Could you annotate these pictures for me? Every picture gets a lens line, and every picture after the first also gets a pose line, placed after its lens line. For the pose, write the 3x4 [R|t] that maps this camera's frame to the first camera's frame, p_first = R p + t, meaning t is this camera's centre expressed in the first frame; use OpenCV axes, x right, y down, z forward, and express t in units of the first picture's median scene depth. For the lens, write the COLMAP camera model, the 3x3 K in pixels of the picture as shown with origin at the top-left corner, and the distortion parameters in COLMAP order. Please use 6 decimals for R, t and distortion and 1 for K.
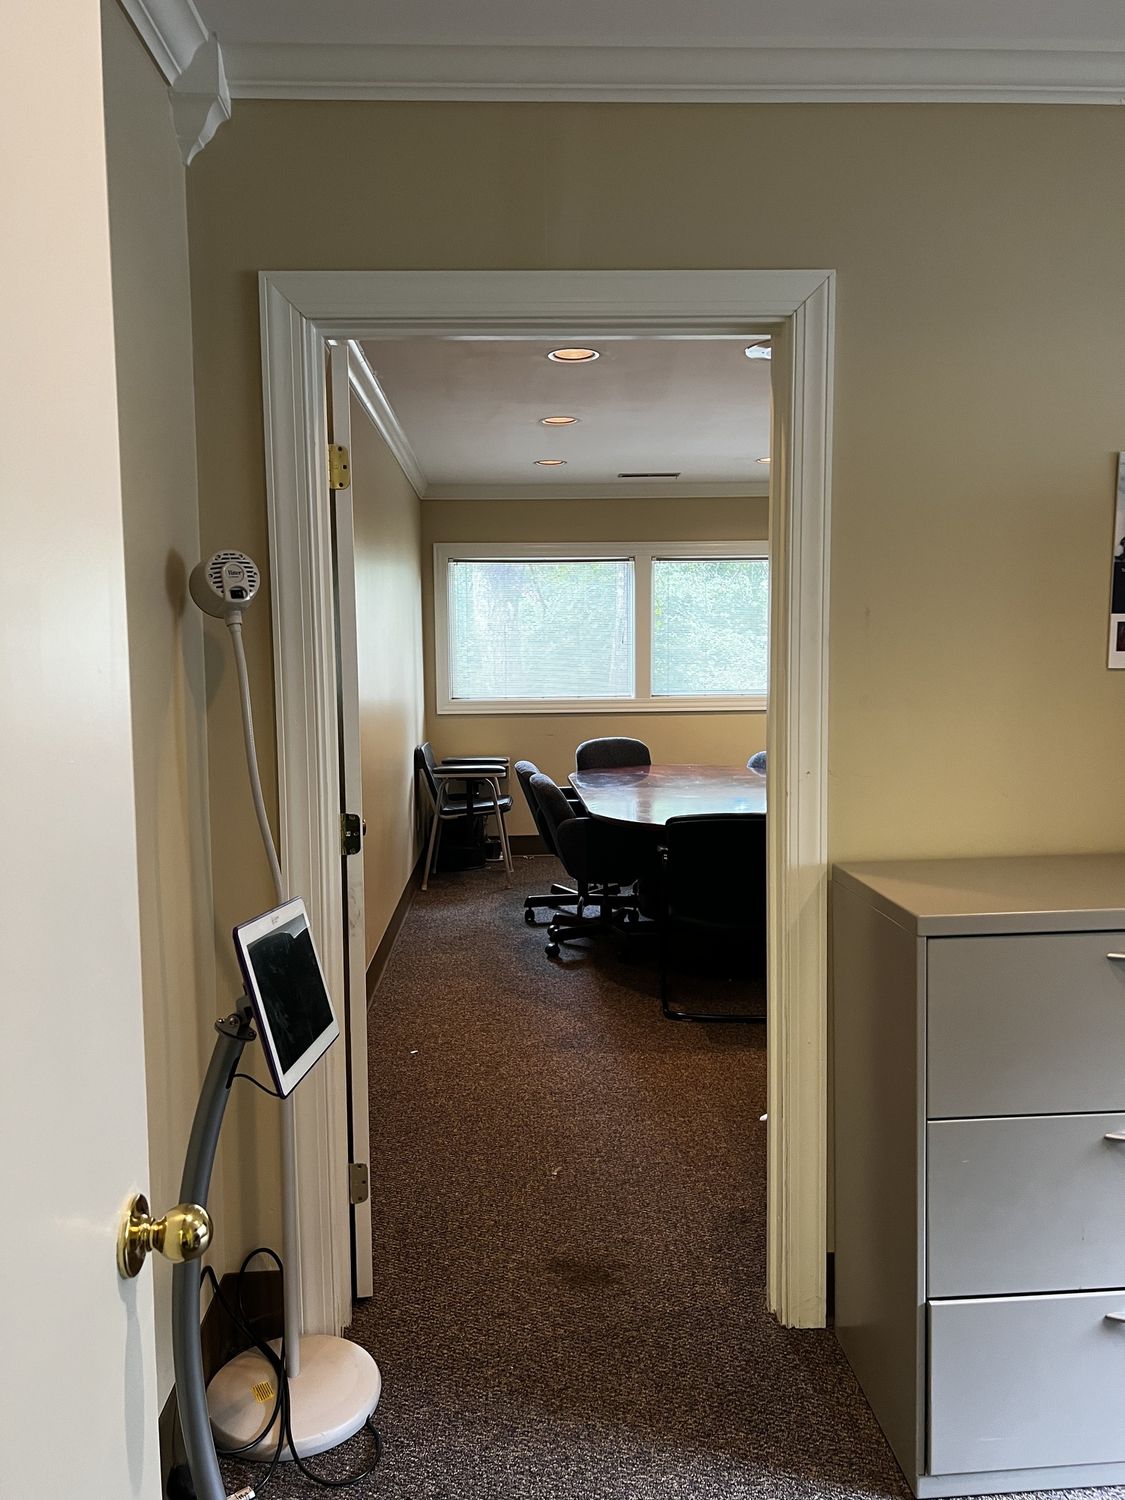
lens RADIAL K [[1140.0, 0, 568.7], [0, 1140.0, 750.2], [0, 0, 1]] dist [0.057298, -0.054001]
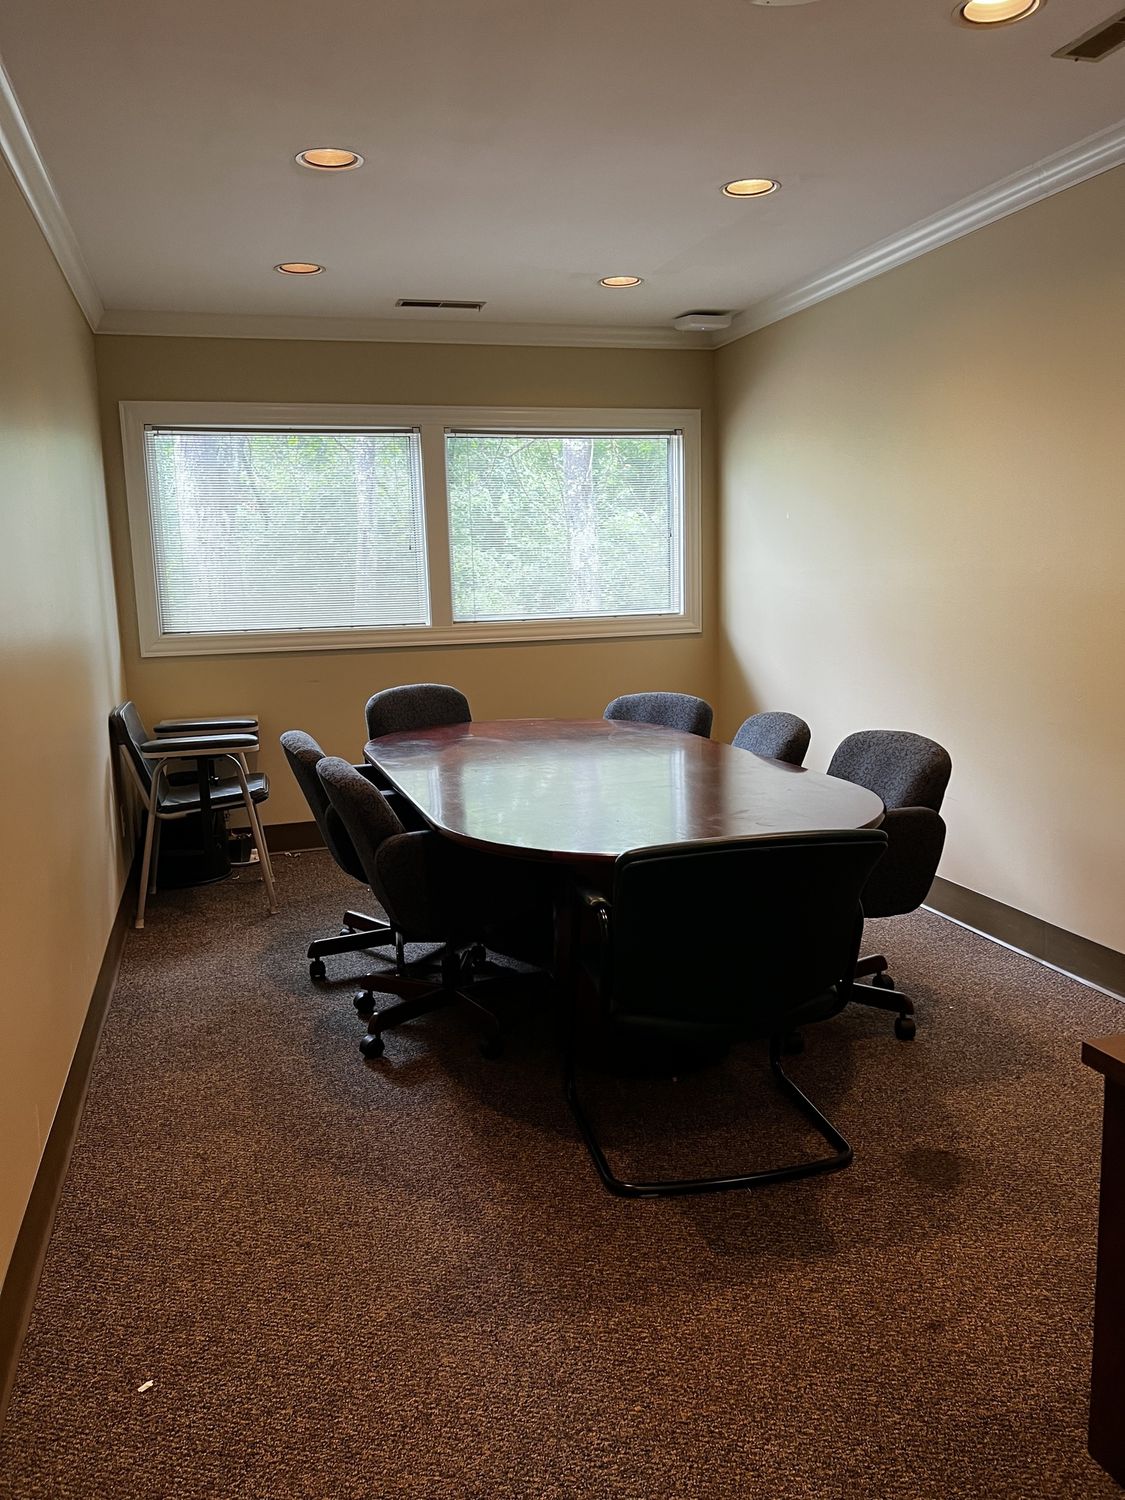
lens RADIAL K [[1140.0, 0, 567.1], [0, 1140.0, 756.7], [0, 0, 1]] dist [0.057298, -0.054001]
pose [[0.970324, -0.055459, 0.235363, -0.038198], [0.038512, 0.996364, 0.076003, -0.016852], [-0.238722, -0.064684, 0.968931, 0.308324]]
